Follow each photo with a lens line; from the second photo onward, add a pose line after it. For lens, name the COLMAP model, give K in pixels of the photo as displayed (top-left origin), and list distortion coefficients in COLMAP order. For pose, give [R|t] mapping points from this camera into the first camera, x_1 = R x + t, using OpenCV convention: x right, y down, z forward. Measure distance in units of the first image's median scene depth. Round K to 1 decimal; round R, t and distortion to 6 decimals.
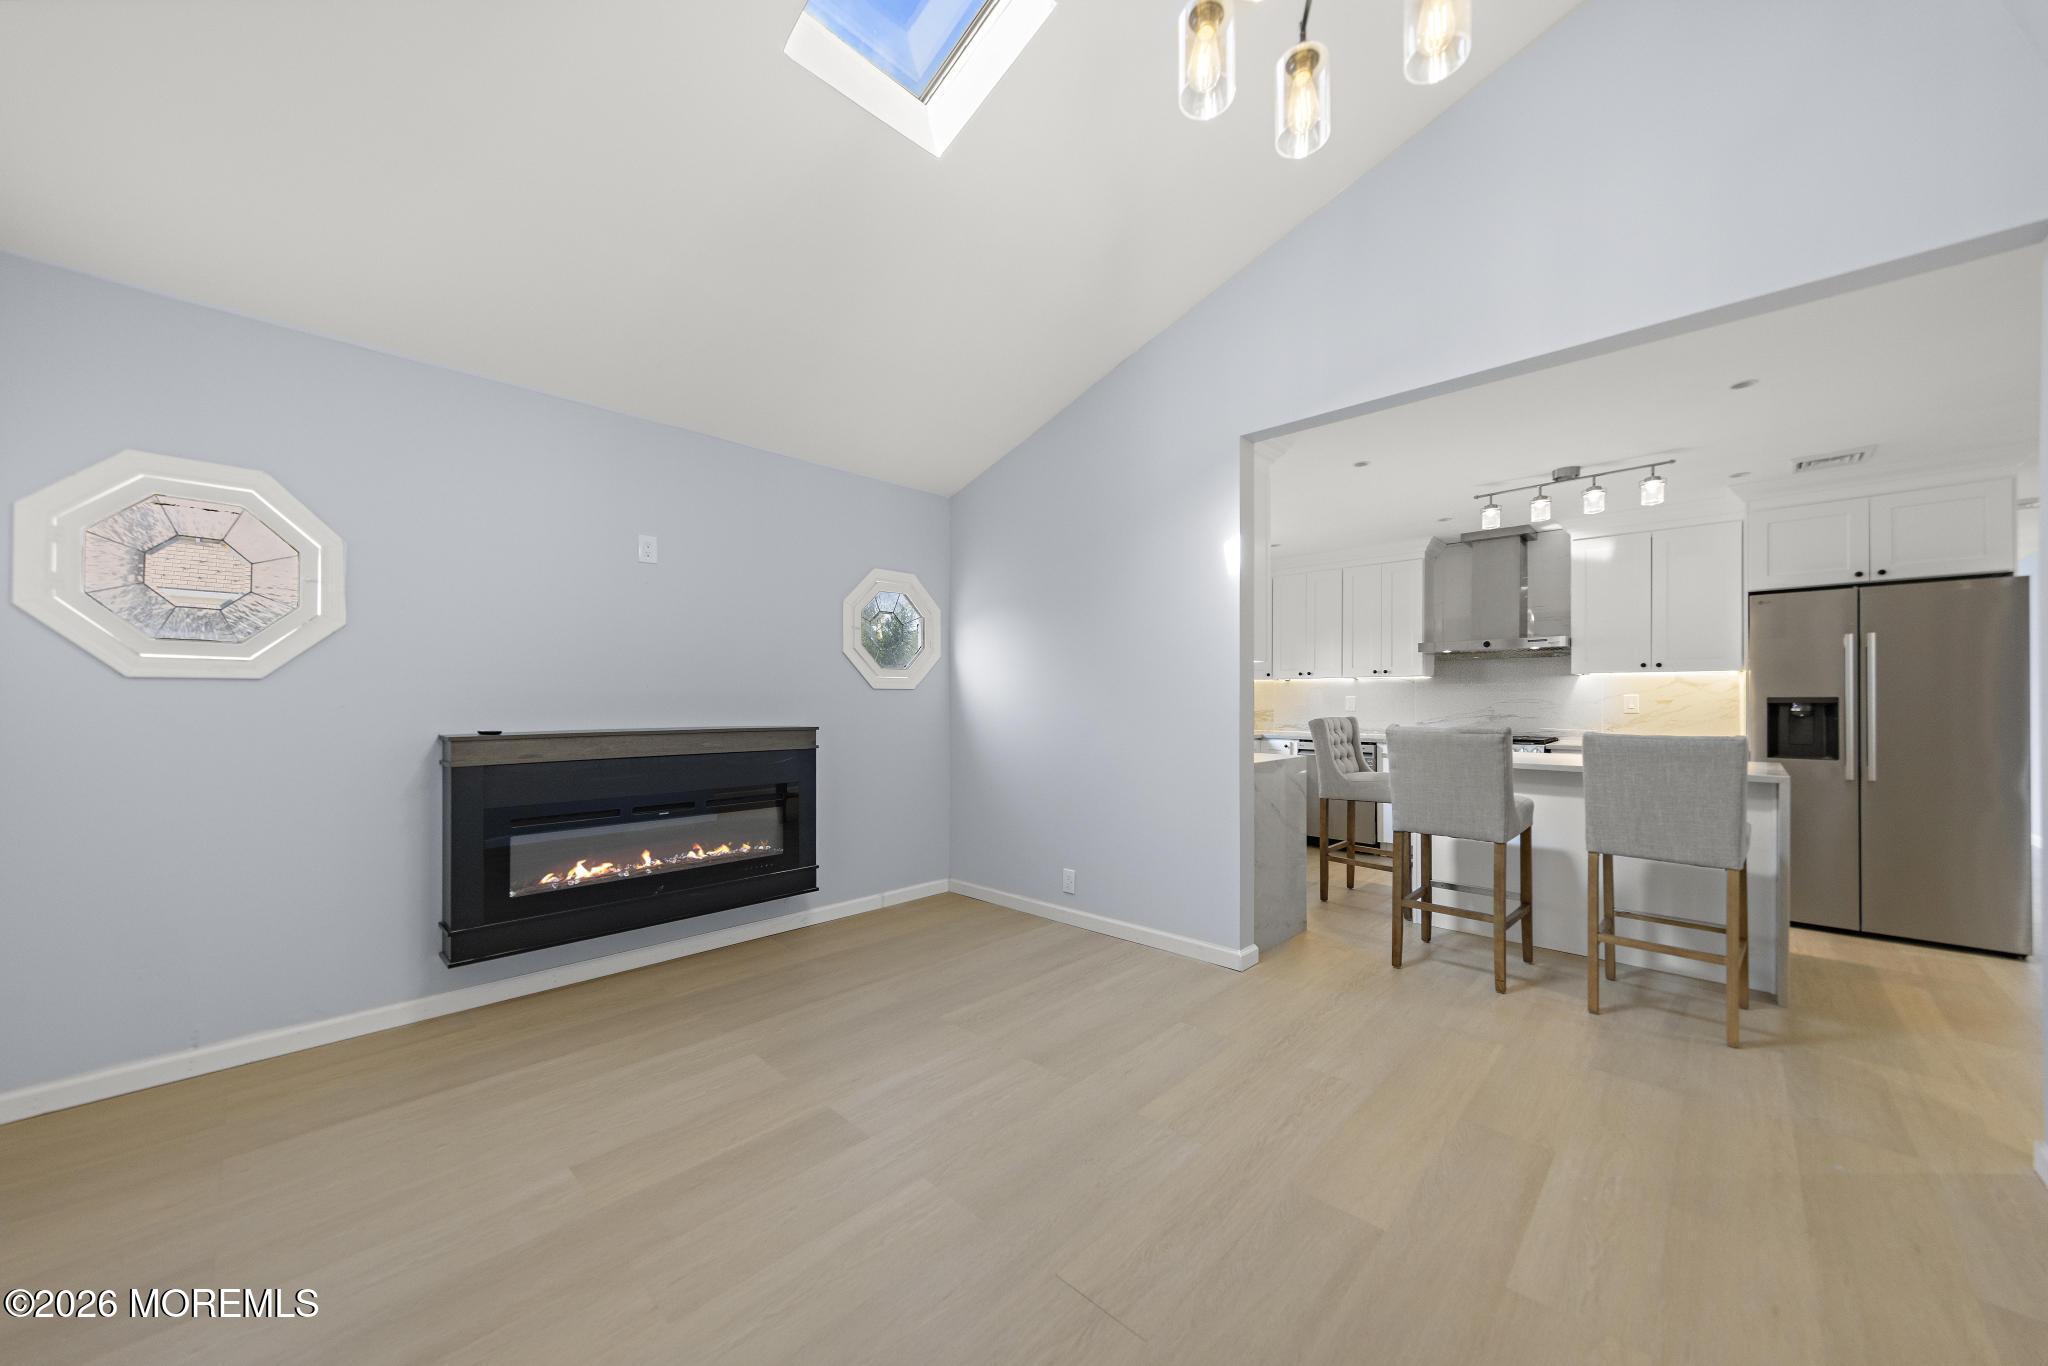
lens RADIAL K [[734.0, 0, 1021.1], [0, 734.0, 695.9], [0, 0, 1]] dist [0.002063, 0.000112]
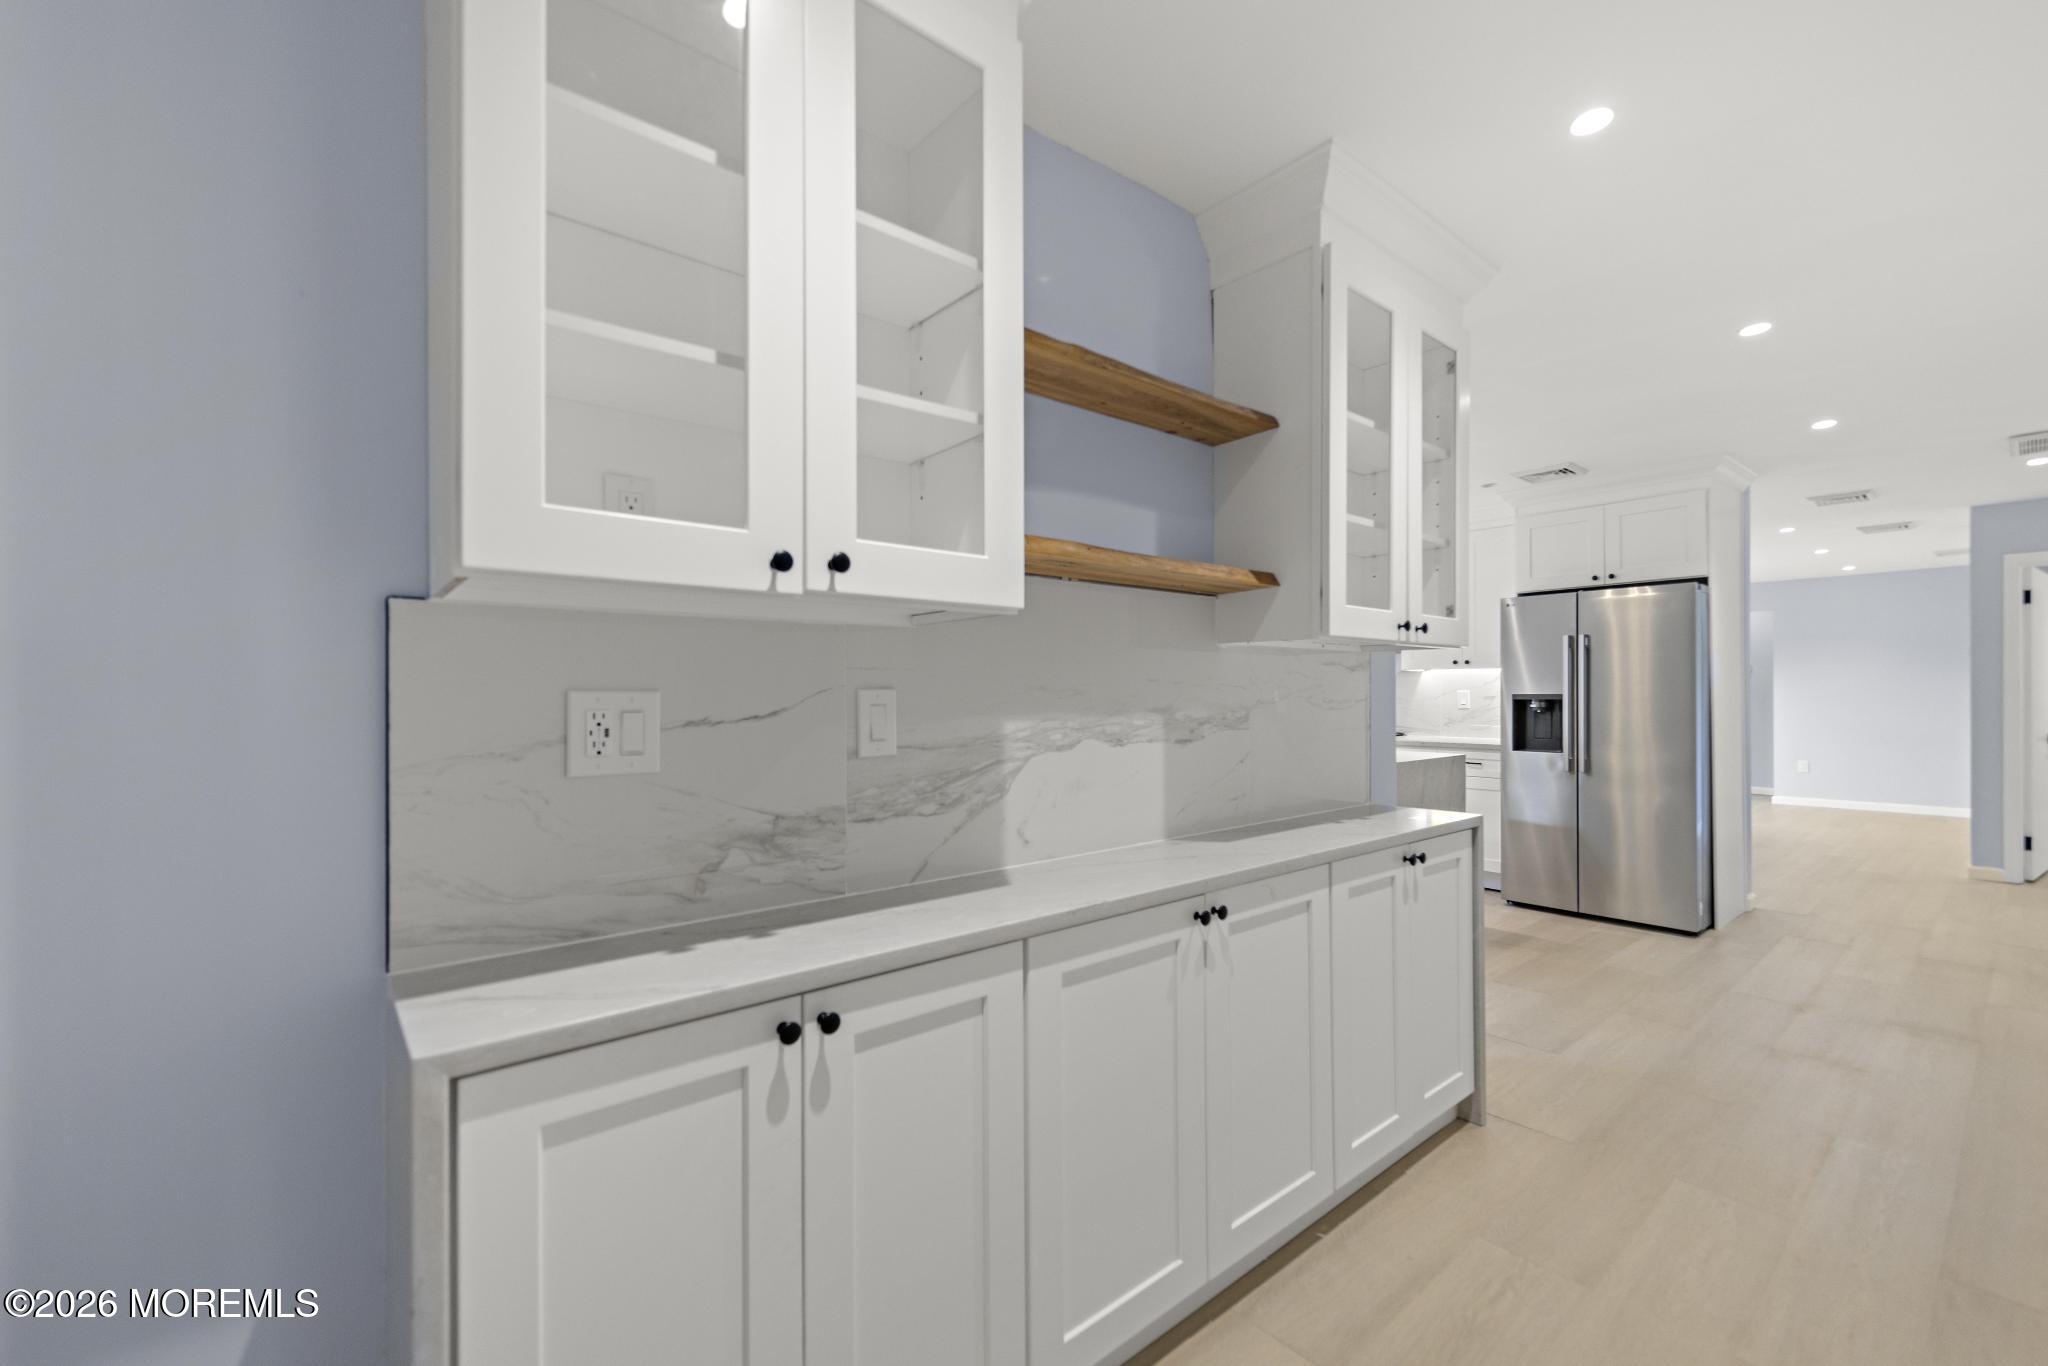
lens RADIAL K [[847.3, 0, 1023.4], [0, 847.3, 692.3], [0, 0, 1]] dist [-0.000331, -0.000250]
pose [[0.994608, -0.002913, -0.103664, 0.462839], [0.003471, 0.999980, 0.005208, -0.010543], [0.103647, -0.005540, 0.994599, -0.309554]]
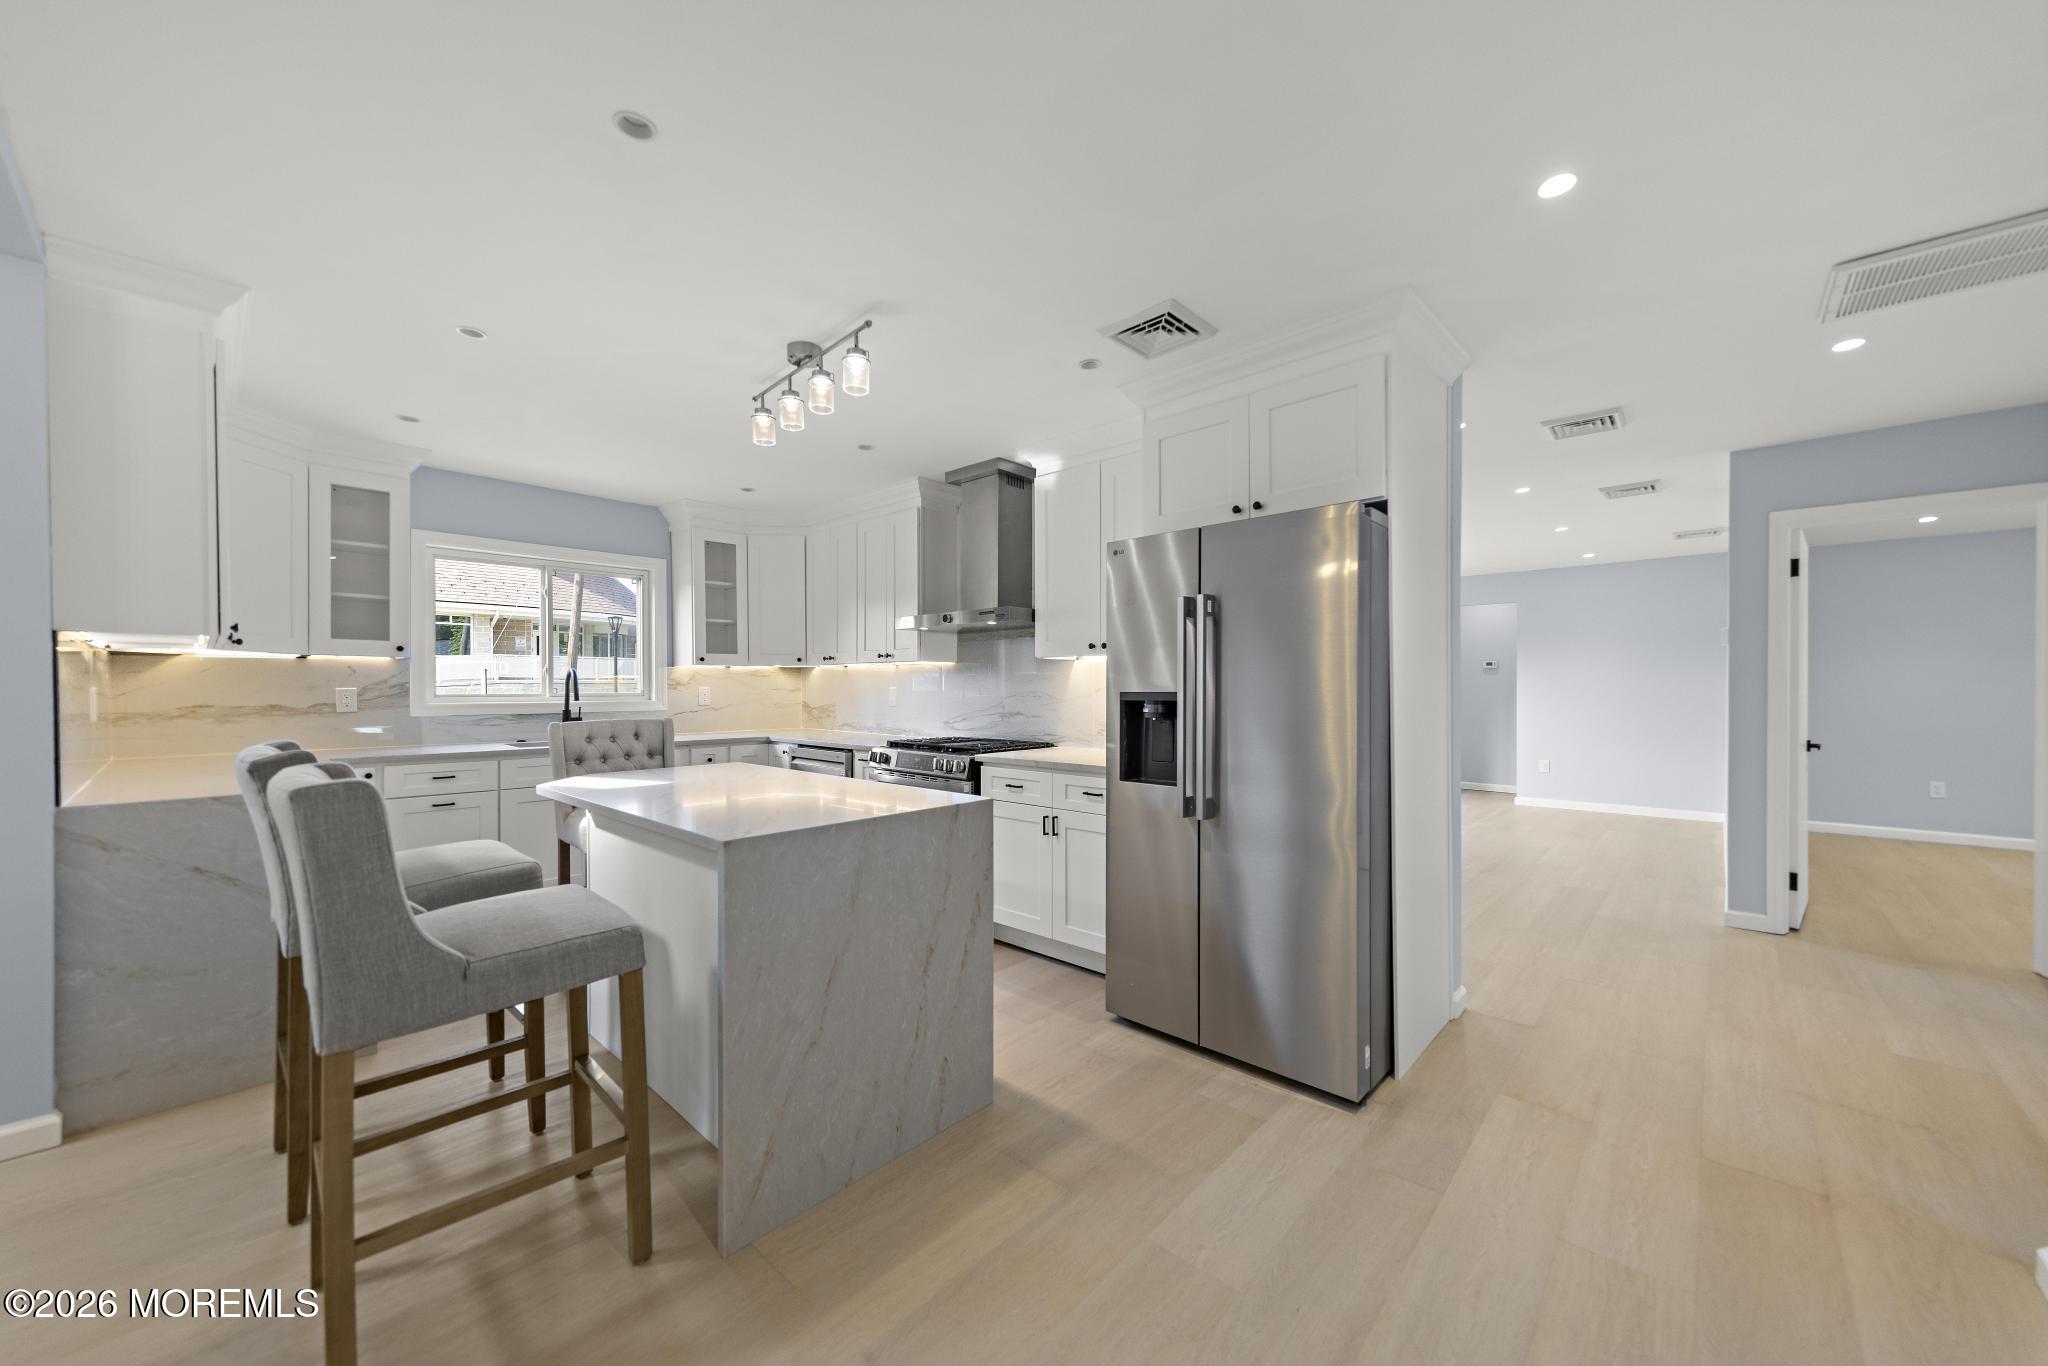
lens RADIAL K [[742.8, 0, 1033.4], [0, 742.8, 691.1], [0, 0, 1]] dist [0.001542, 0.000005]
pose [[0.999537, -0.001434, 0.030401, 0.965731], [0.001048, 0.999919, 0.012720, -0.008282], [-0.030417, -0.012682, 0.999457, 0.335479]]
